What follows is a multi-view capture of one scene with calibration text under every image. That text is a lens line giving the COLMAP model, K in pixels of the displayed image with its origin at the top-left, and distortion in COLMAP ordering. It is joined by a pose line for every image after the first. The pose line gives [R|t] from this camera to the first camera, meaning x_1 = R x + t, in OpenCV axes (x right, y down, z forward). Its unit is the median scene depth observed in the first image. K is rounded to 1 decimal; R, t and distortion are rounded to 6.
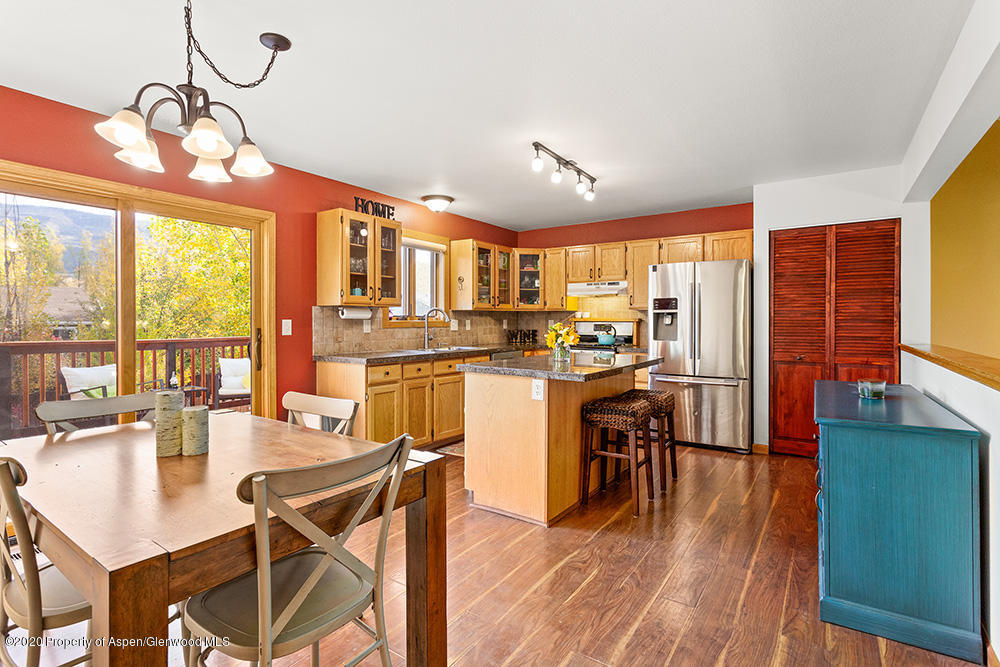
lens RADIAL K [[482.7, 0, 494.6], [0, 482.7, 340.2], [0, 0, 1]] dist [0.002547, 0.000279]
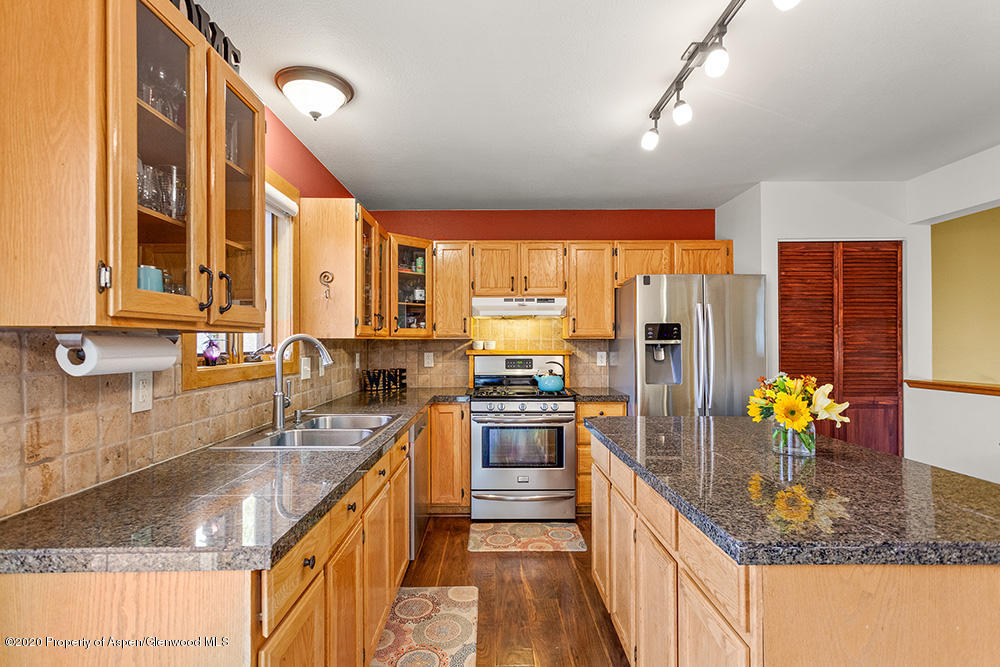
lens RADIAL K [[482.7, 0, 494.6], [0, 482.7, 340.2], [0, 0, 1]] dist [0.002547, 0.000279]
pose [[0.820450, 0.000963, 0.571718, -0.235018], [0.026382, 0.998870, -0.039542, -0.040432], [-0.571109, 0.047526, 0.819497, 0.550087]]
